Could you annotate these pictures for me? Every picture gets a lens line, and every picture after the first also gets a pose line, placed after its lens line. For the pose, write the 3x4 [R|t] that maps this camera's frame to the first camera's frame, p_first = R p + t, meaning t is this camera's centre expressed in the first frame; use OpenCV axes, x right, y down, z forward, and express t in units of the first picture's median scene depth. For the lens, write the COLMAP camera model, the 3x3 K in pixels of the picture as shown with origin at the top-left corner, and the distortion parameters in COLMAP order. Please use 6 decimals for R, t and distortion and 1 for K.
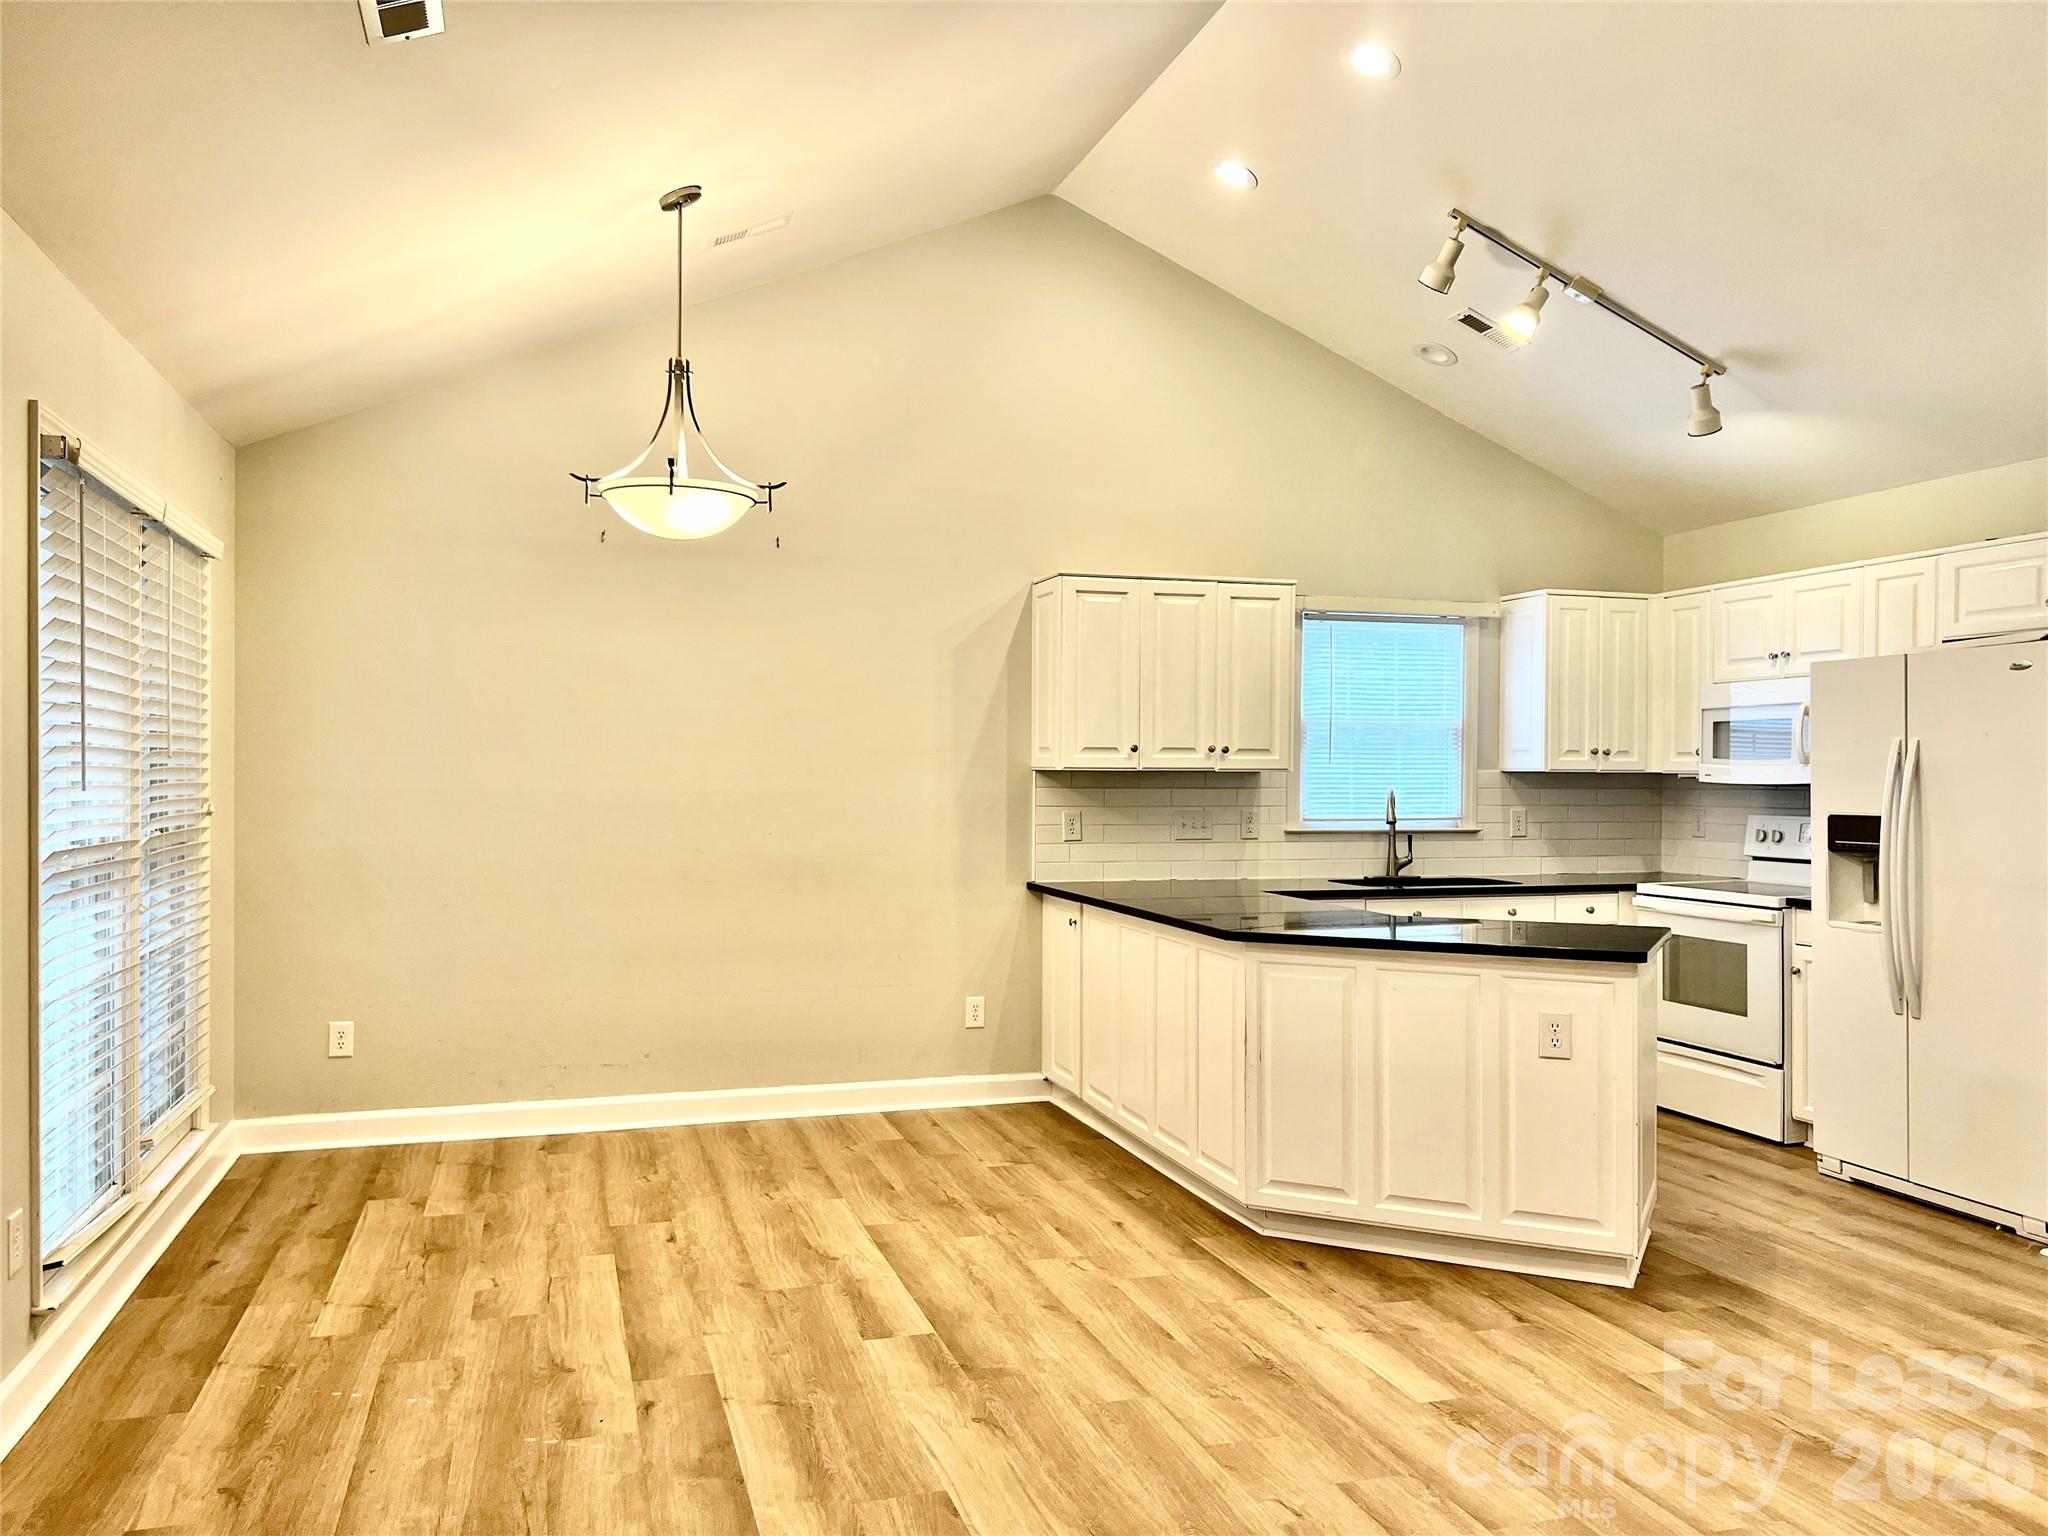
lens RADIAL K [[1541.4, 0, 1026.0], [0, 1541.4, 788.1], [0, 0, 1]] dist [0.058041, -0.068353]
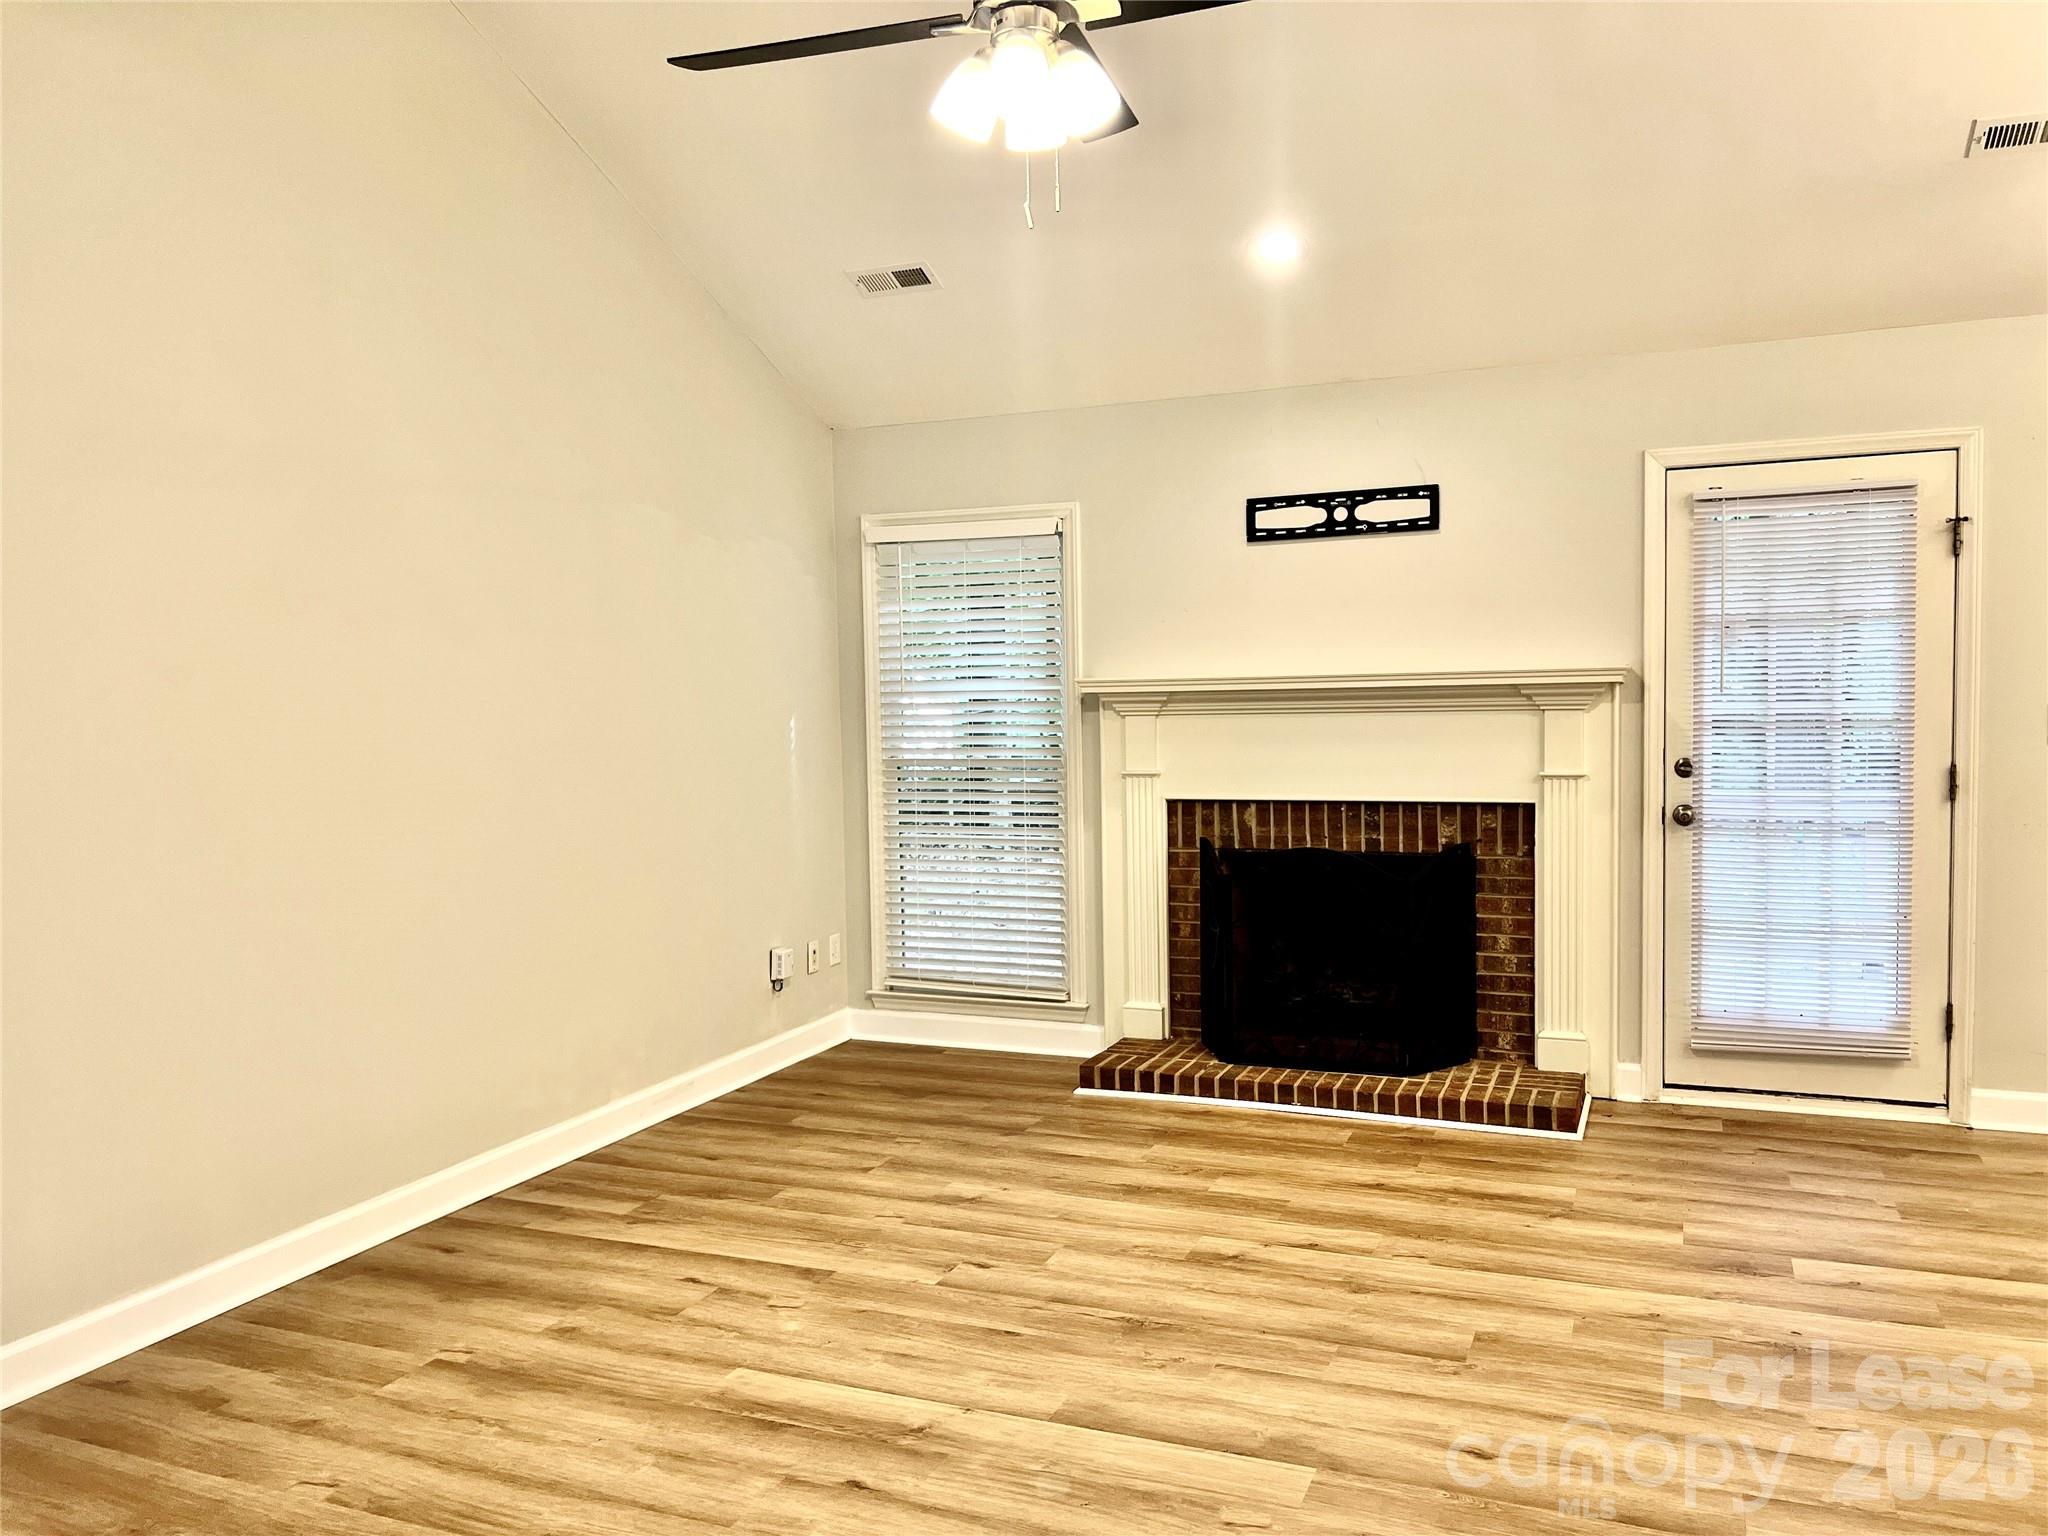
lens RADIAL K [[1541.4, 0, 1034.7], [0, 1541.4, 780.4], [0, 0, 1]] dist [0.058041, -0.068353]
pose [[-0.638501, 0.053345, -0.767770, 0.590458], [0.011787, 0.998156, 0.059550, -0.013802], [0.769531, 0.028973, -0.637952, 0.574313]]
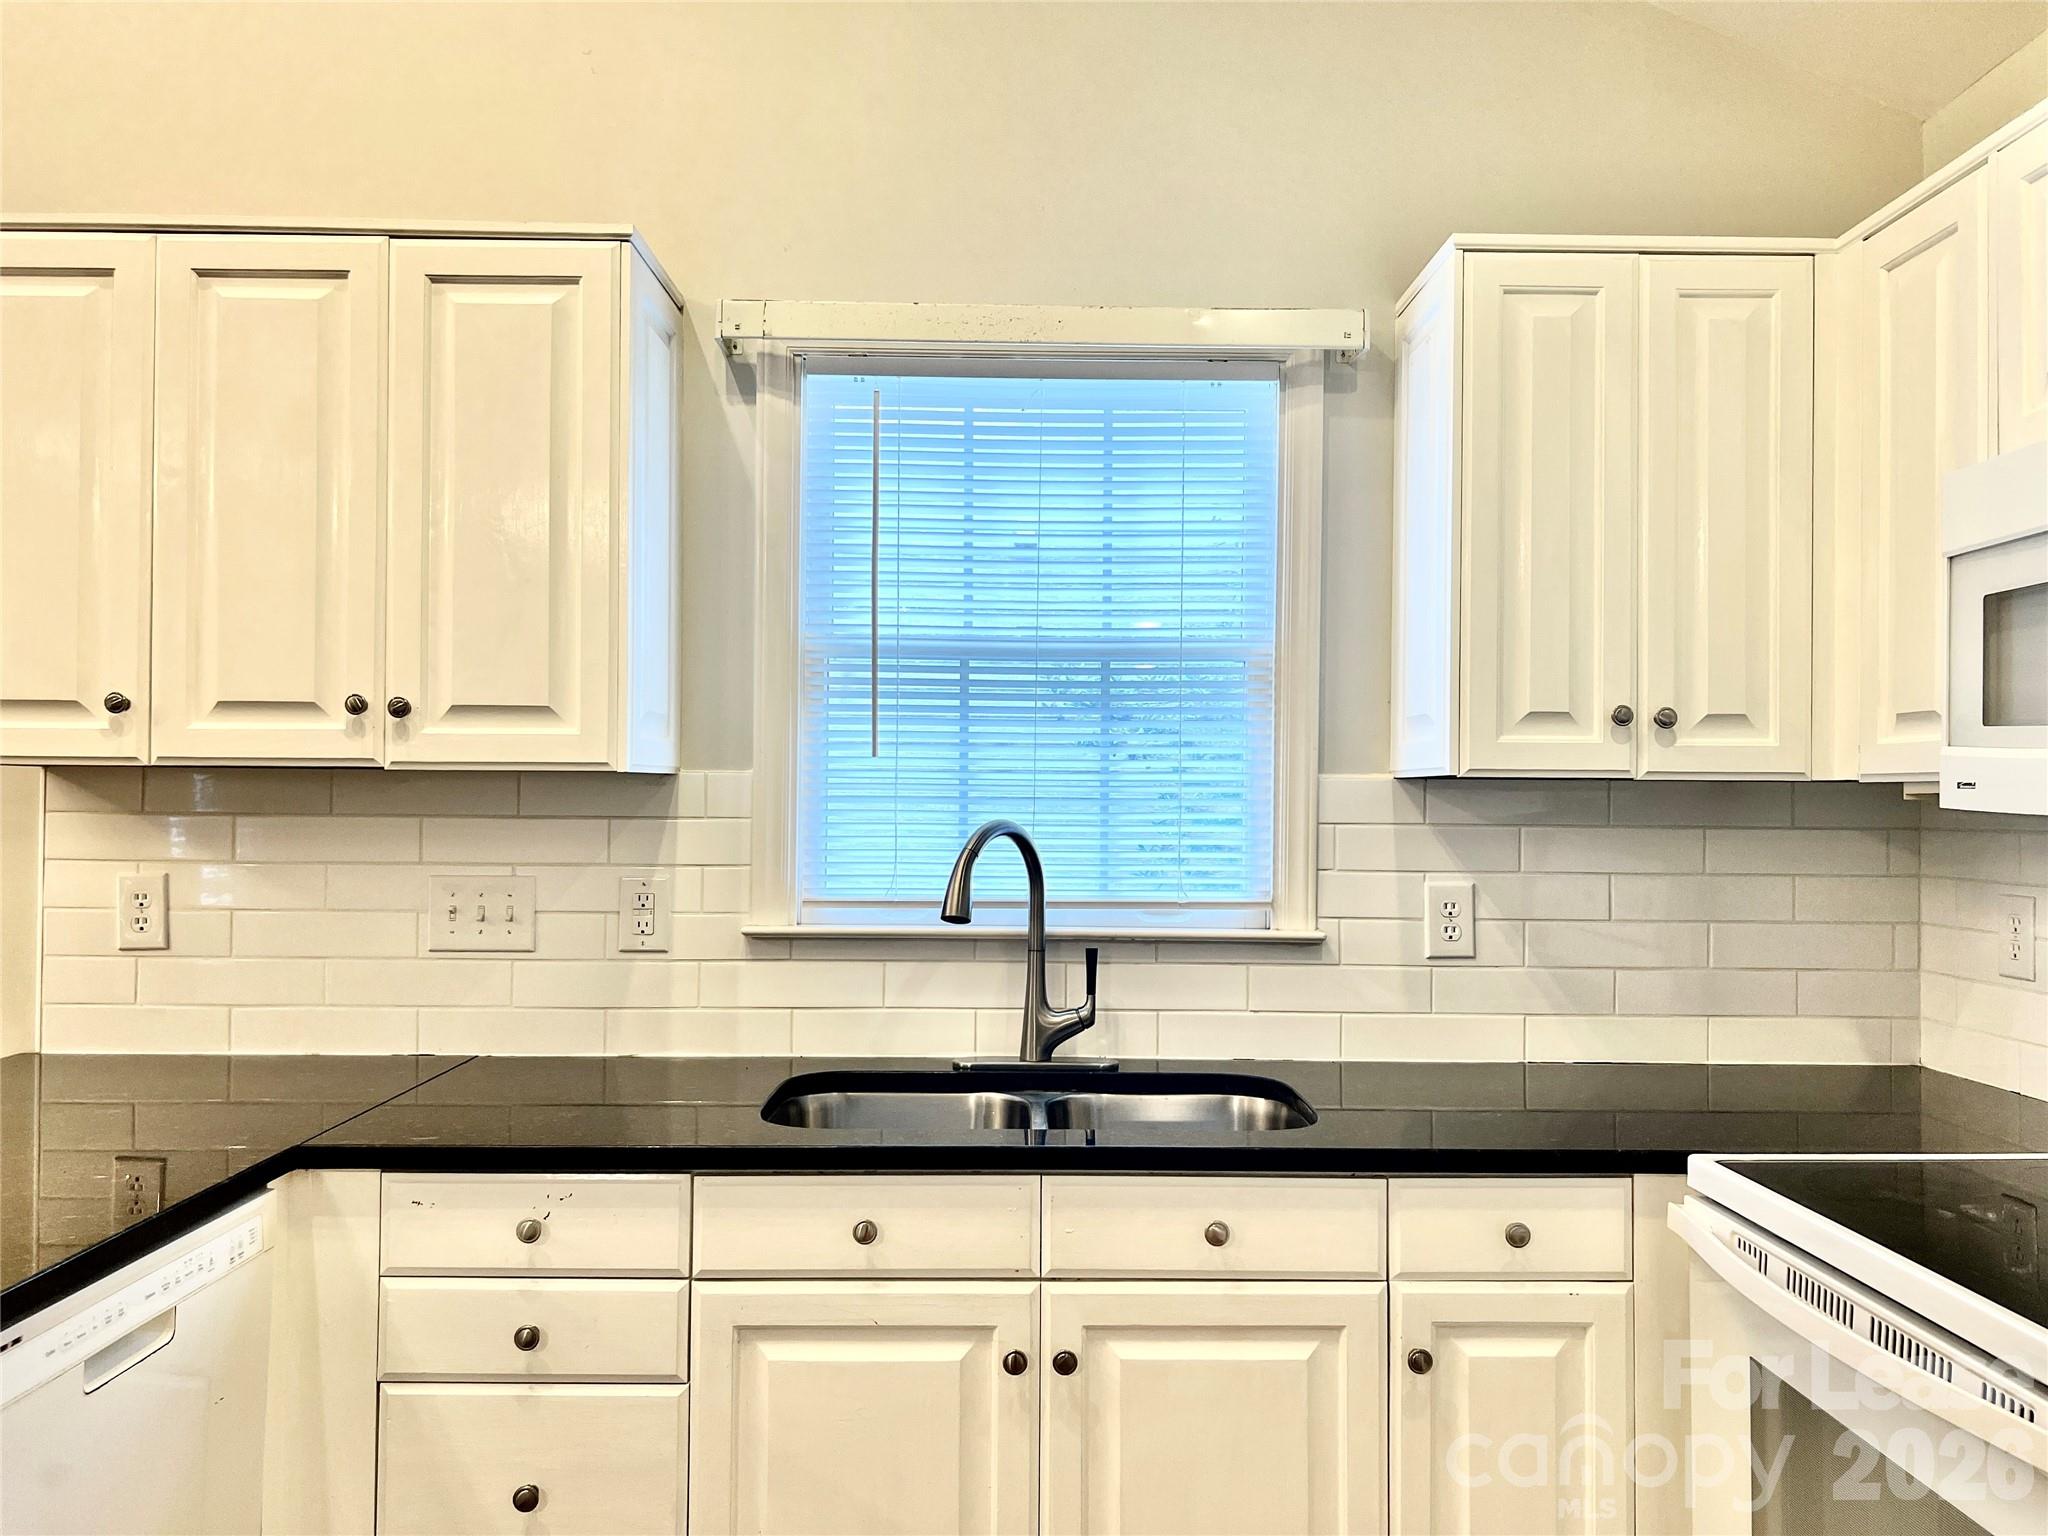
lens RADIAL K [[1541.4, 0, 1024.9], [0, 1541.4, 777.0], [0, 0, 1]] dist [0.058041, -0.068353]
pose [[0.958398, 0.001272, -0.285434, 0.373467], [-0.007965, 0.999720, -0.022288, -0.002310], [0.285326, 0.023634, 0.958139, 0.713166]]
